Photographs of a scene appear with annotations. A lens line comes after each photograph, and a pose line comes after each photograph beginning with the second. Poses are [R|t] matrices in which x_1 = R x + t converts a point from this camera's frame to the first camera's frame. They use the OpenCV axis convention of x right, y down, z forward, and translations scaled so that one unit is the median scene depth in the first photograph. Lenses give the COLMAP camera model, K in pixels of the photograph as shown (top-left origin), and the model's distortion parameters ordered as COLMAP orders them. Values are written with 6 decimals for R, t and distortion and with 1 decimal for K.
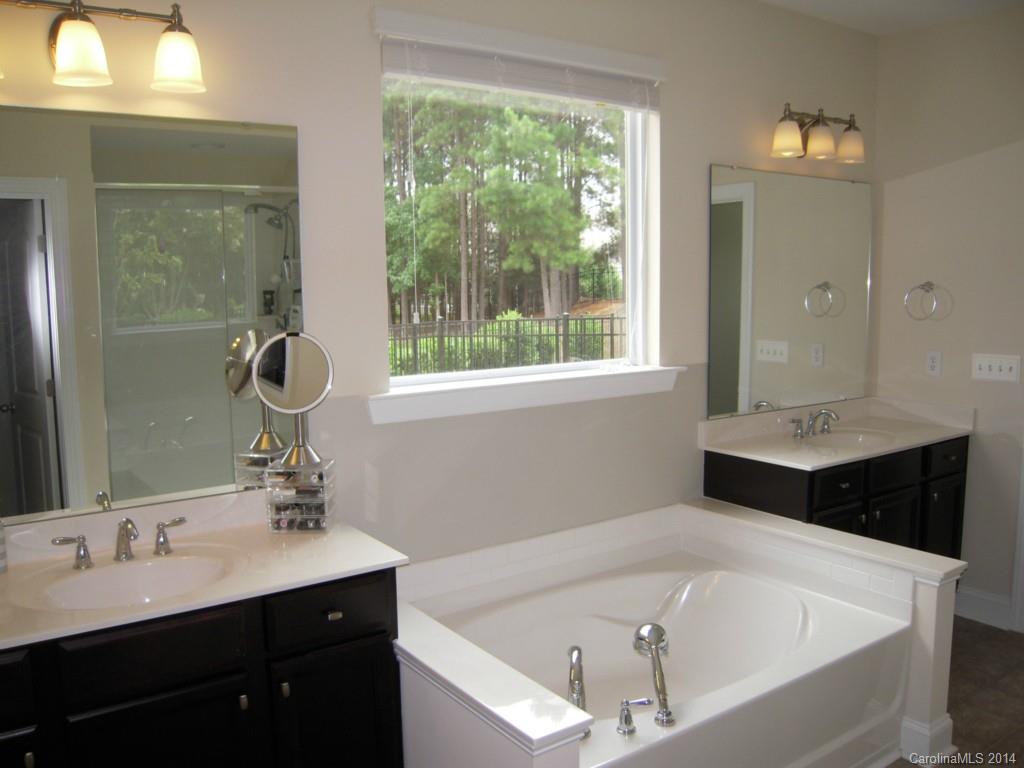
lens RADIAL K [[875.4, 0, 513.0], [0, 875.4, 404.6], [0, 0, 1]] dist [-0.088631, 0.000683]
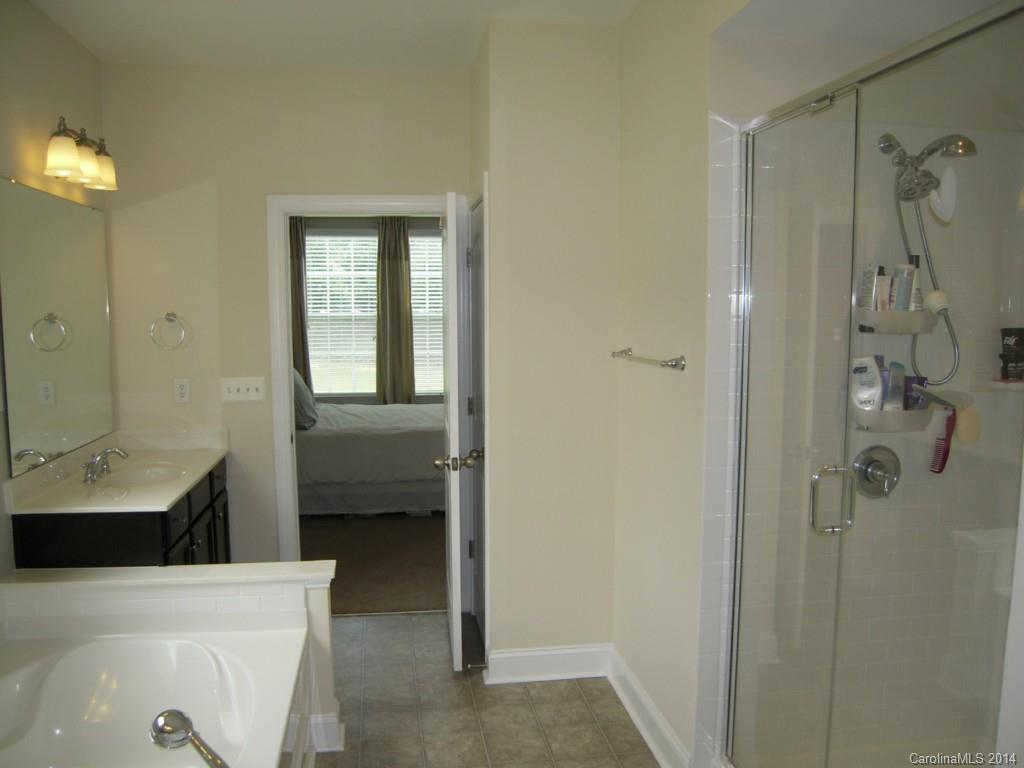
lens RADIAL K [[875.4, 0, 513.0], [0, 875.4, 404.6], [0, 0, 1]] dist [-0.088631, 0.000683]
pose [[0.459337, -0.088114, 0.883881, -0.267618], [0.117755, 0.992326, 0.037730, -0.025915], [-0.880422, 0.086751, 0.466188, 0.181908]]
